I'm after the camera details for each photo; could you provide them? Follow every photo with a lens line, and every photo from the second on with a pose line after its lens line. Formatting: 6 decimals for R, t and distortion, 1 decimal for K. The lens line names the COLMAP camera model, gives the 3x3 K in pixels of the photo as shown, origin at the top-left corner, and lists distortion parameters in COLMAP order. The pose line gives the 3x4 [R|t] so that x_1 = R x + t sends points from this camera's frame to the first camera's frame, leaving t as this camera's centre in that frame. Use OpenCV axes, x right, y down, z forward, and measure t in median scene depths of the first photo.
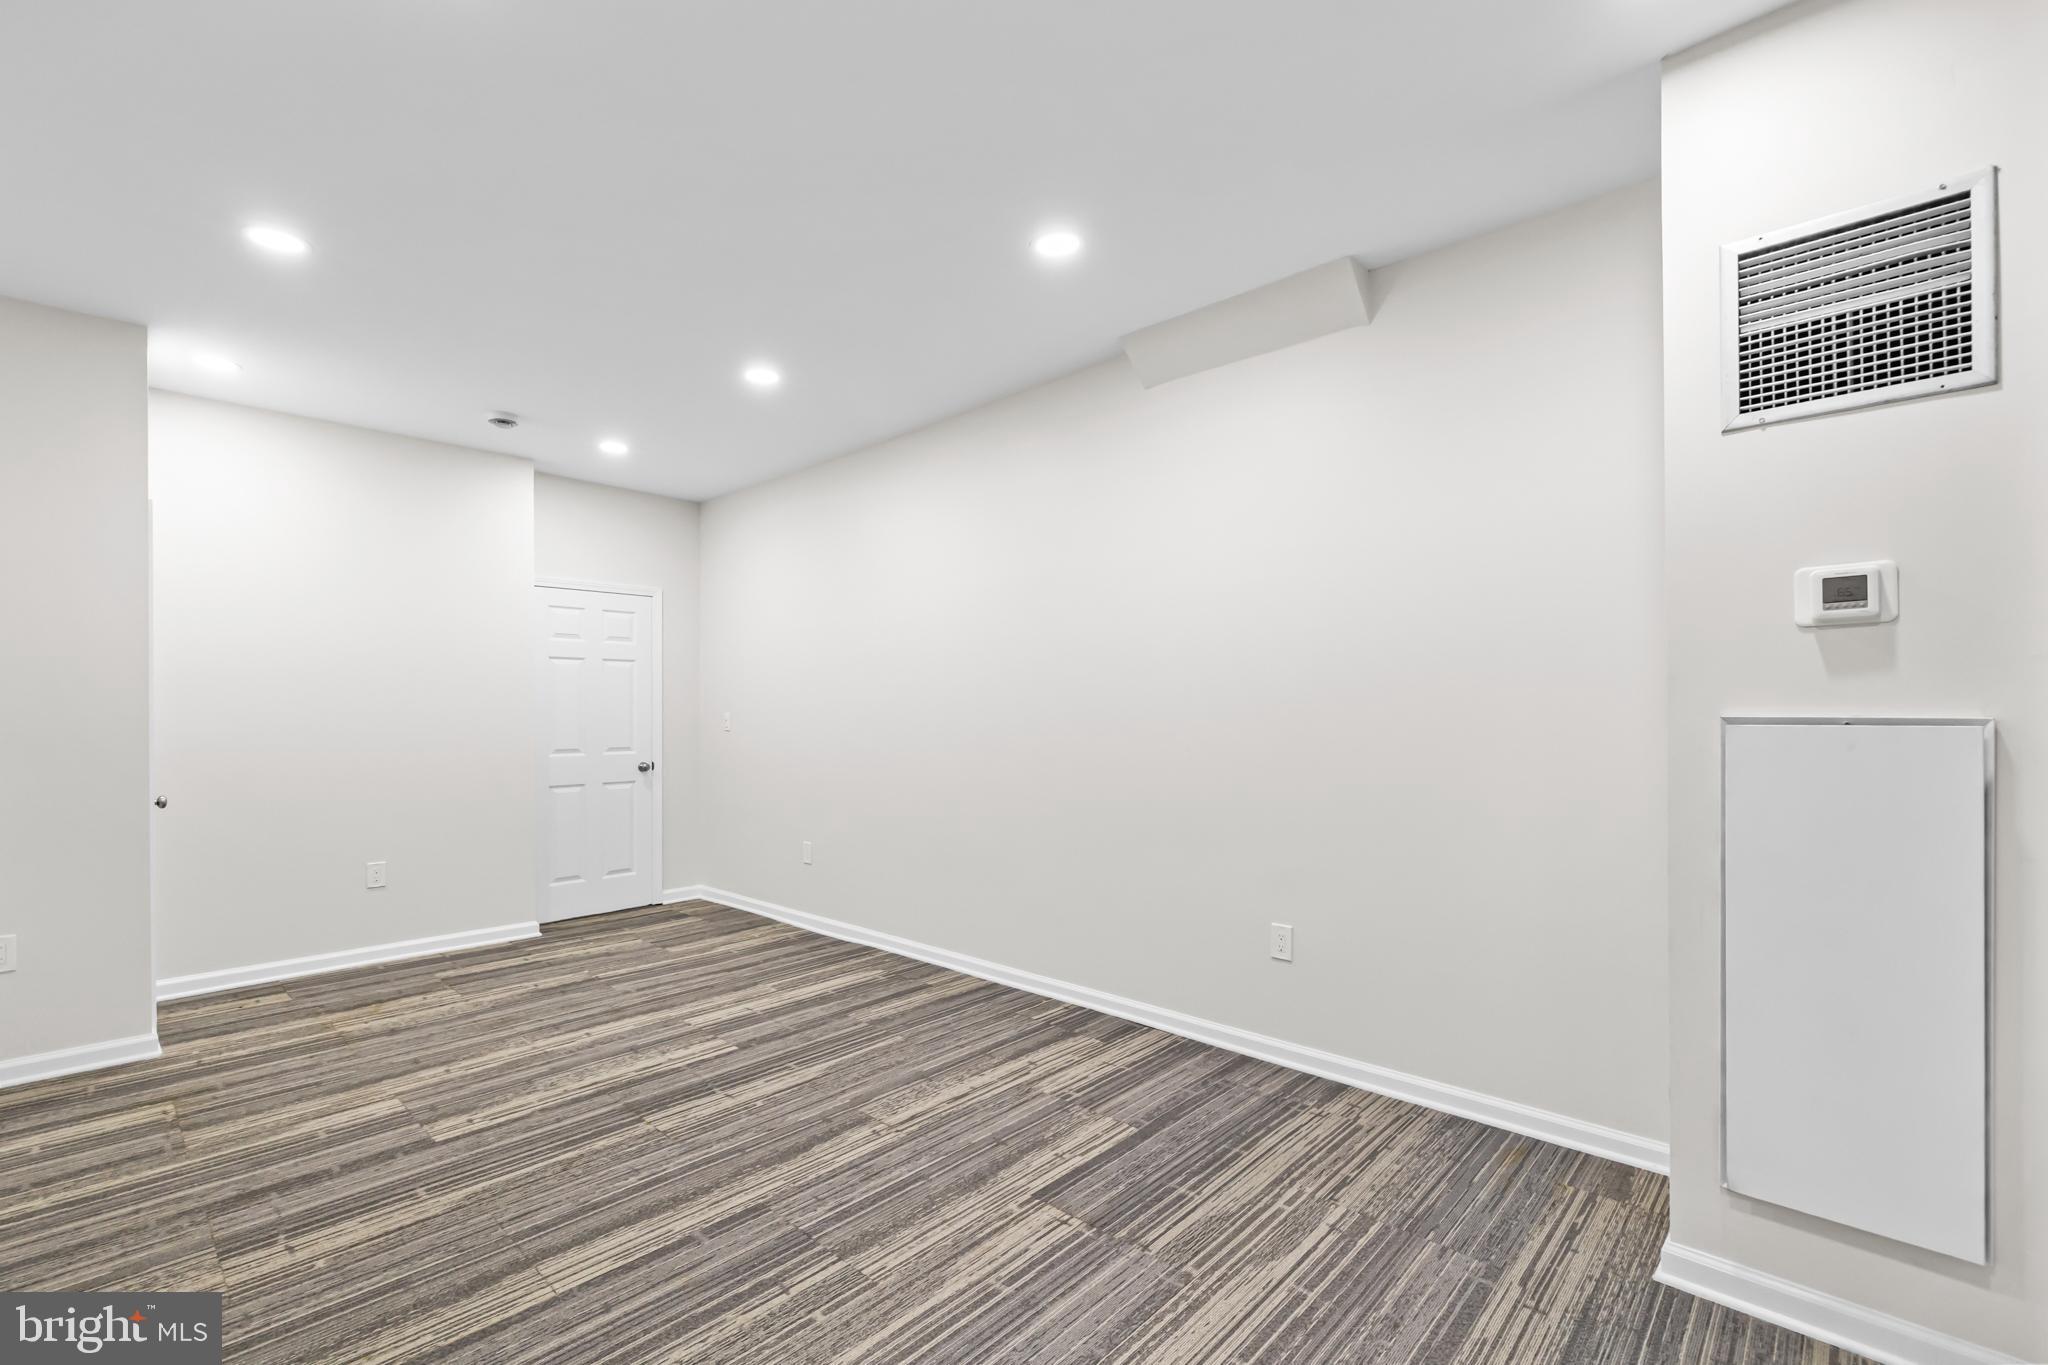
lens RADIAL K [[862.1, 0, 1023.9], [0, 862.1, 698.4], [0, 0, 1]] dist [0.001689, 0.000248]
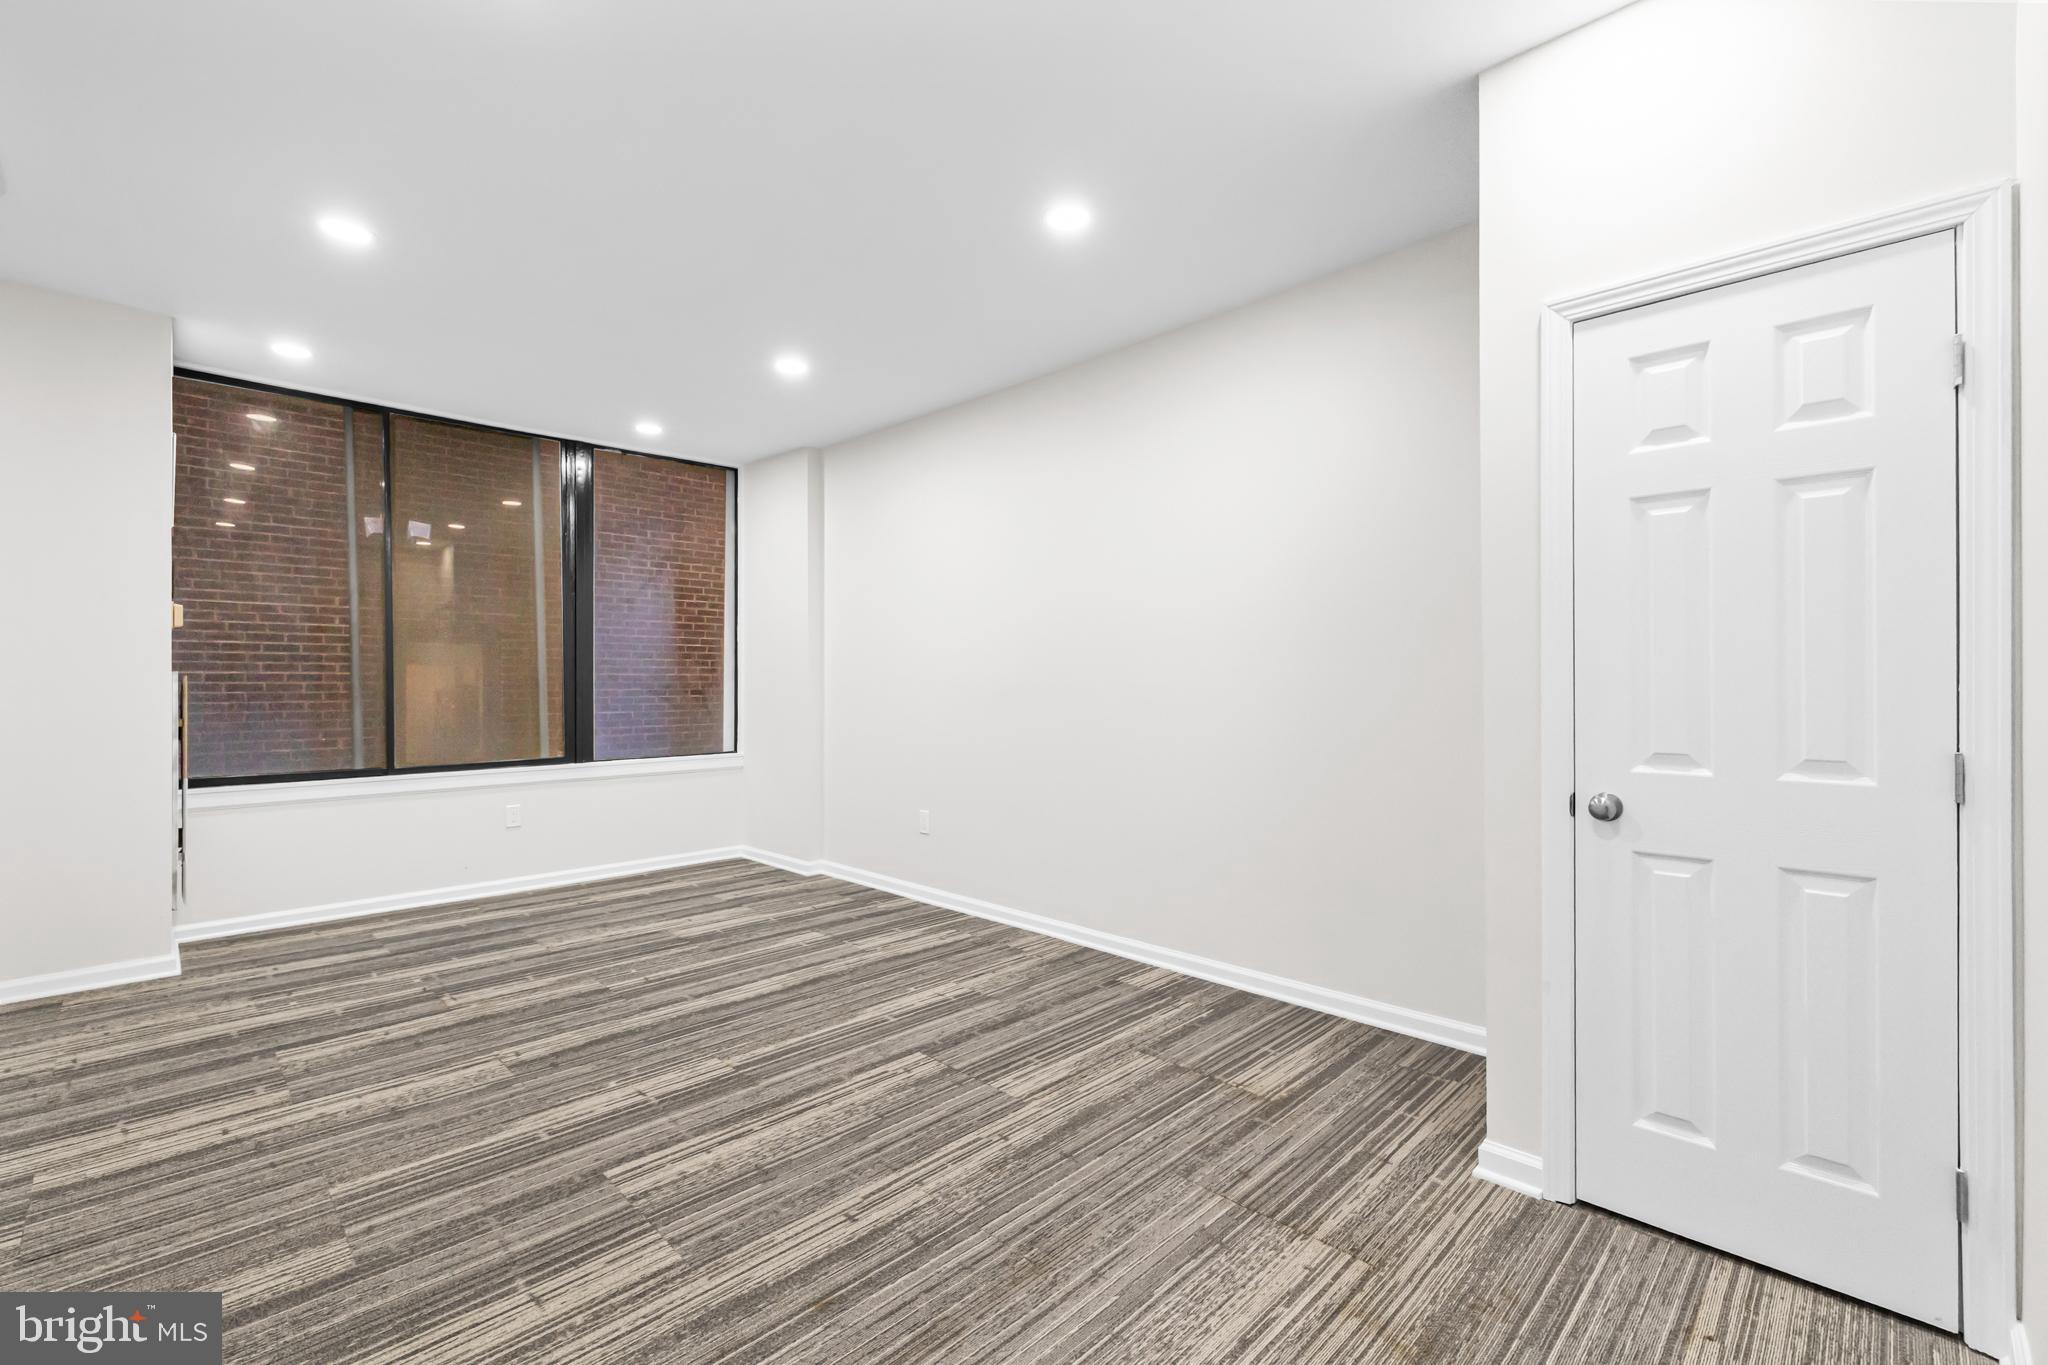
lens RADIAL K [[862.1, 0, 1025.0], [0, 862.1, 695.6], [0, 0, 1]] dist [0.001689, 0.000248]
pose [[-0.999168, 0.001175, 0.040757, -0.815982], [0.001082, 0.999997, -0.002299, 0.062410], [-0.040759, -0.002253, -0.999166, 1.979189]]
